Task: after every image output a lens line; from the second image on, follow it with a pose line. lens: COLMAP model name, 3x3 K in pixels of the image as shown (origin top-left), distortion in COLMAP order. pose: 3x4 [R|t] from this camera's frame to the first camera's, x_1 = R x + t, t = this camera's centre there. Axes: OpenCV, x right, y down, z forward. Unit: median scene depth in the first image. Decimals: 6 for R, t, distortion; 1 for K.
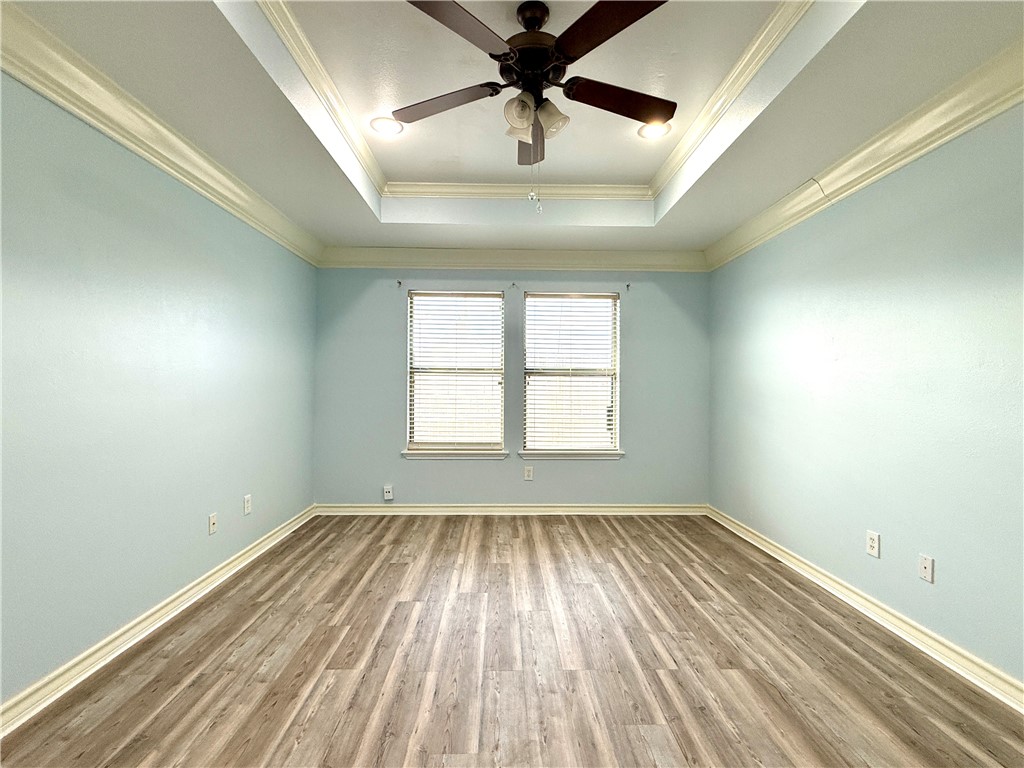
lens RADIAL K [[474.2, 0, 514.0], [0, 474.2, 389.0], [0, 0, 1]] dist [-0.000711, -0.000137]
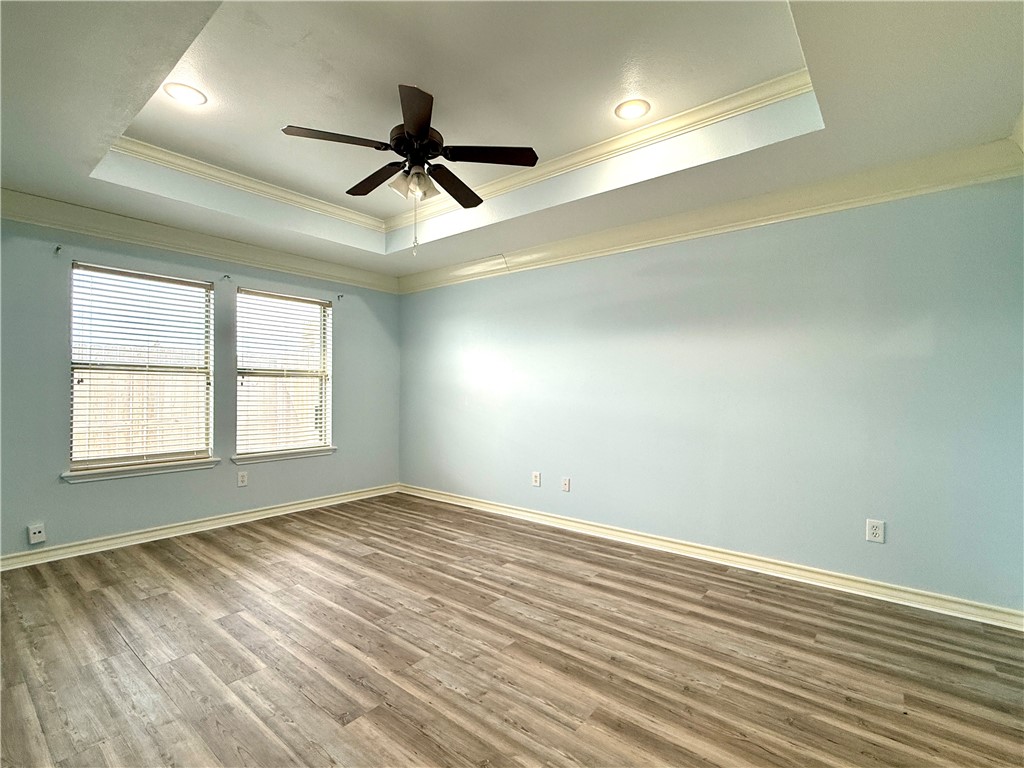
lens RADIAL K [[474.2, 0, 514.3], [0, 474.2, 385.8], [0, 0, 1]] dist [-0.000711, -0.000137]
pose [[0.644699, 0.002779, 0.764431, -0.361994], [0.003905, 0.999968, -0.006928, 0.000614], [-0.764427, 0.007452, 0.644668, -0.027947]]
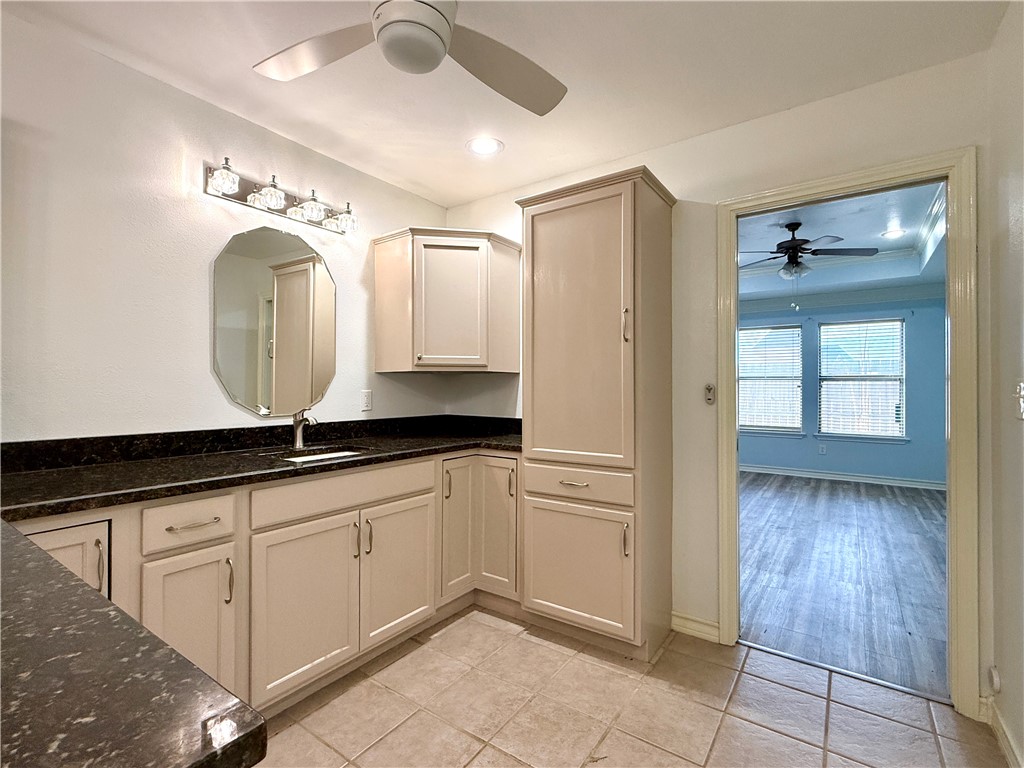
lens RADIAL K [[474.2, 0, 508.7], [0, 474.2, 387.8], [0, 0, 1]] dist [-0.000711, -0.000137]
pose [[0.799634, -0.000577, -0.600488, 0.140297], [-0.011018, 0.999817, -0.015633, 0.026553], [0.600387, 0.019117, 0.799481, -0.752427]]
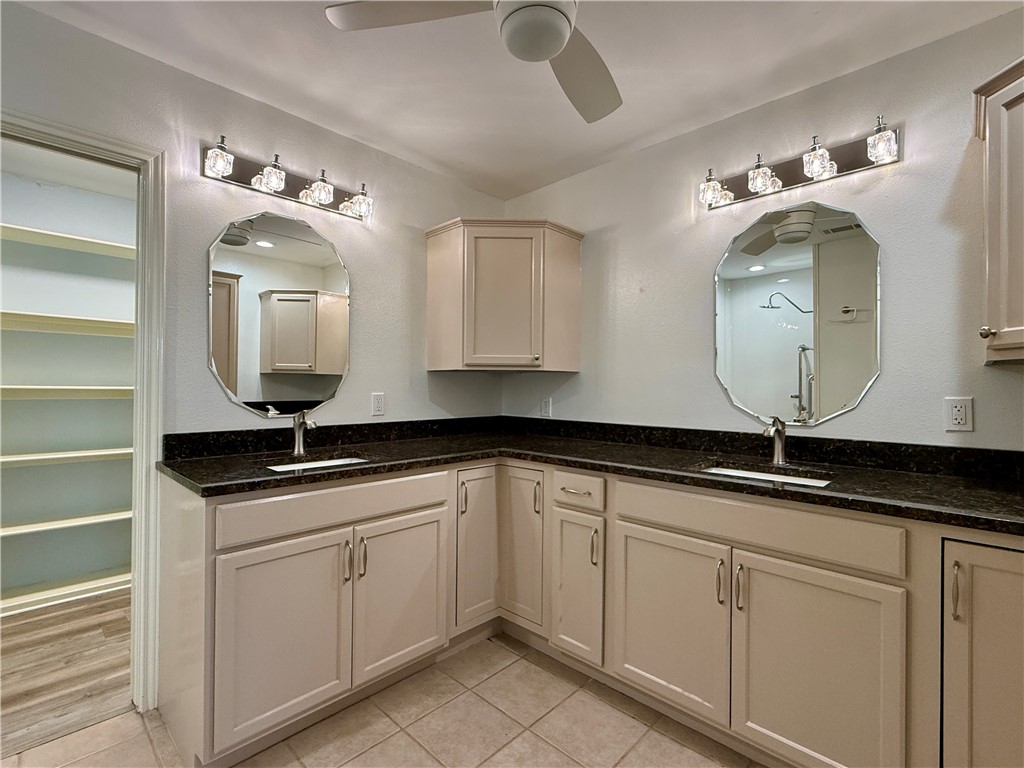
lens RADIAL K [[474.2, 0, 539.2], [0, 474.2, 387.2], [0, 0, 1]] dist [-0.000711, -0.000137]
pose [[0.729649, 0.002073, -0.683819, 0.139790], [-0.018374, 0.999694, -0.016575, 0.024416], [0.683575, 0.024658, 0.729464, -0.654180]]
